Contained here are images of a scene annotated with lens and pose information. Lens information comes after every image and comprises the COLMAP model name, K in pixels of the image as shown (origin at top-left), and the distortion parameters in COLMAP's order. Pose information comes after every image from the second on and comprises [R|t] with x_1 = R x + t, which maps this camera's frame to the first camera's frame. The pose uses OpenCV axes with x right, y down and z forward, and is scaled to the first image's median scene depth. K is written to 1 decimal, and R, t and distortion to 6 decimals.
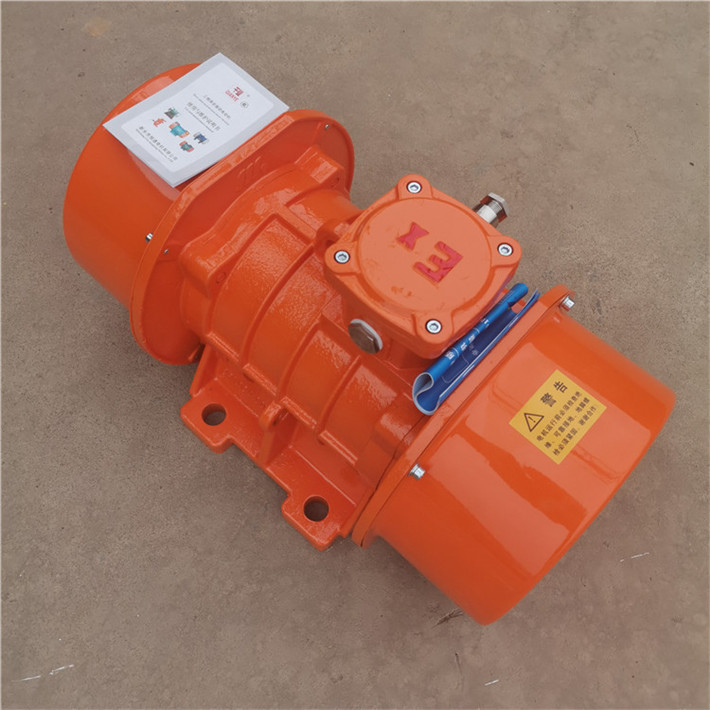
lens RADIAL K [[706.2, 0, 355.0], [0, 706.2, 355.0], [0, 0, 1]] dist [0.121716, -0.182497]
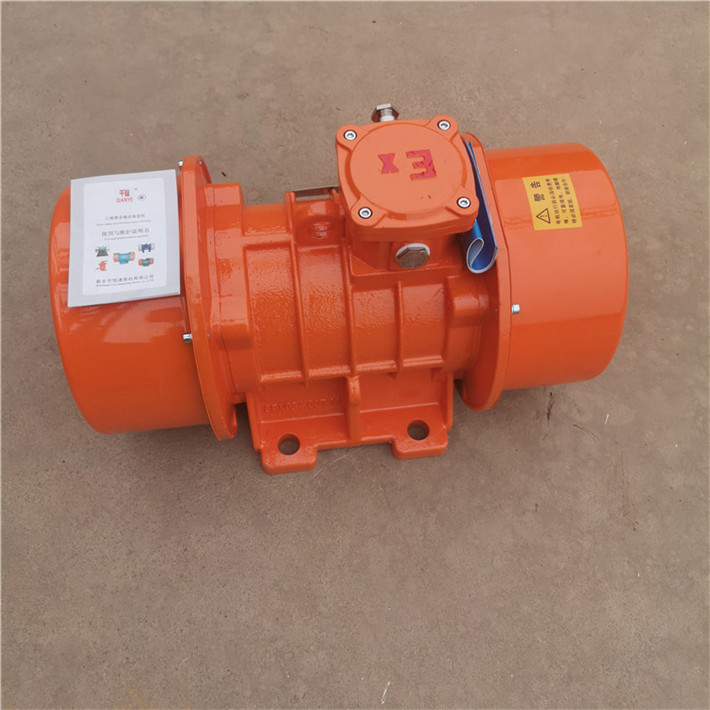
lens RADIAL K [[706.2, 0, 355.0], [0, 706.2, 355.0], [0, 0, 1]] dist [0.121716, -0.182497]
pose [[0.657040, -0.695119, 0.291733, -0.387672], [0.684270, 0.712316, 0.156143, -0.121584], [-0.316344, 0.097031, 0.943669, -0.052014]]
